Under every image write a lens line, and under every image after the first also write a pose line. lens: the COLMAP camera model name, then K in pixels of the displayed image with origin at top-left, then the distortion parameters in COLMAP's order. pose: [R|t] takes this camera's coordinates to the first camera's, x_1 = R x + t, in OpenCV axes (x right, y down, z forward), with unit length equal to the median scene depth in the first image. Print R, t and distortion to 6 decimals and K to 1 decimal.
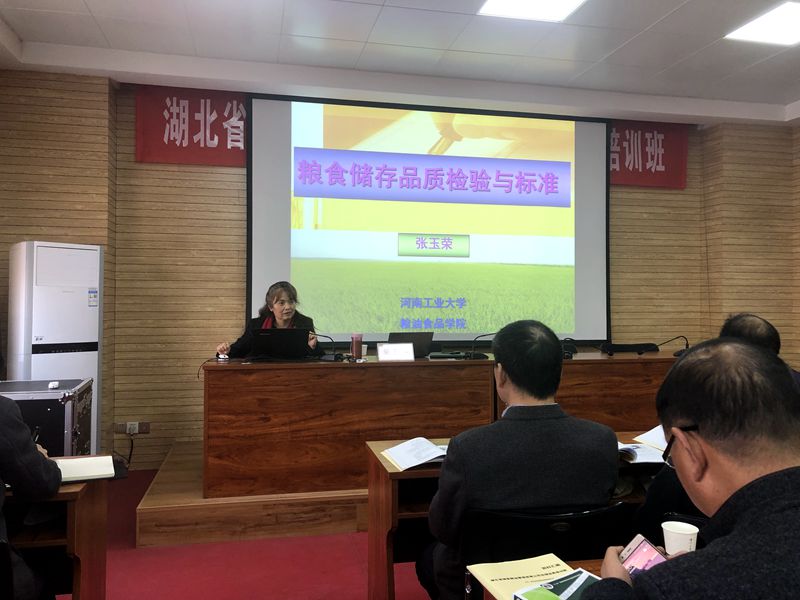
lens RADIAL K [[657.3, 0, 396.8], [0, 657.3, 293.5], [0, 0, 1]] dist [-0.010678, 0.007210]
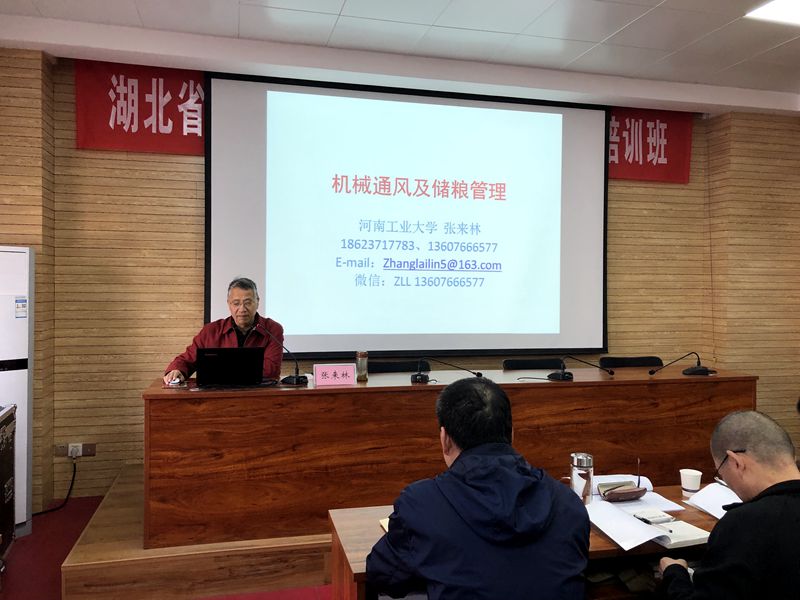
lens RADIAL K [[657.3, 0, 399.5], [0, 657.3, 292.7], [0, 0, 1]] dist [-0.010678, 0.007210]
pose [[0.999523, 0.004310, 0.030580, 0.007484], [-0.005096, 0.999657, 0.025697, -0.032630], [-0.030459, -0.025840, 0.999202, 0.103320]]
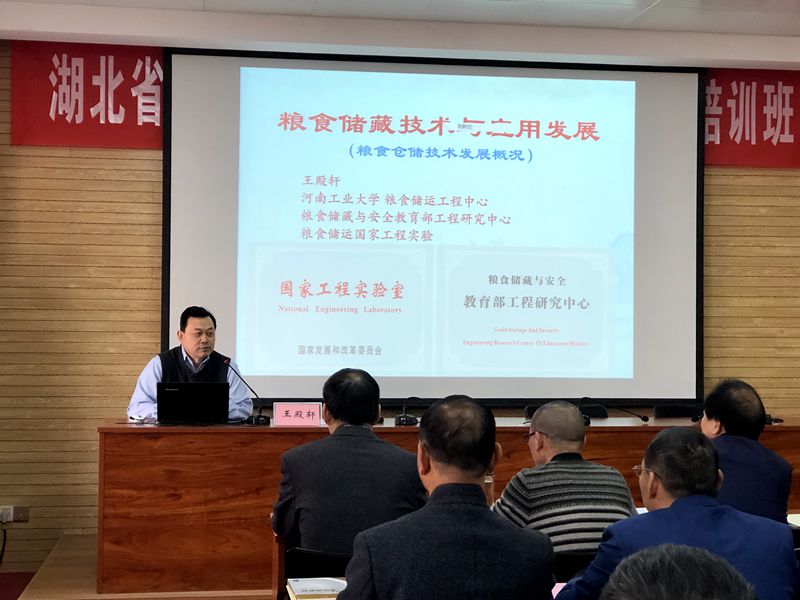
lens RADIAL K [[1328.8, 0, 401.7], [0, 1328.8, 298.8], [0, 0, 1]] dist [0.007018, 0.000000]
pose [[0.996935, 0.005821, -0.078022, 0.143036], [-0.005430, 0.999972, 0.005215, -0.041264], [0.078050, -0.004776, 0.996938, -0.419465]]
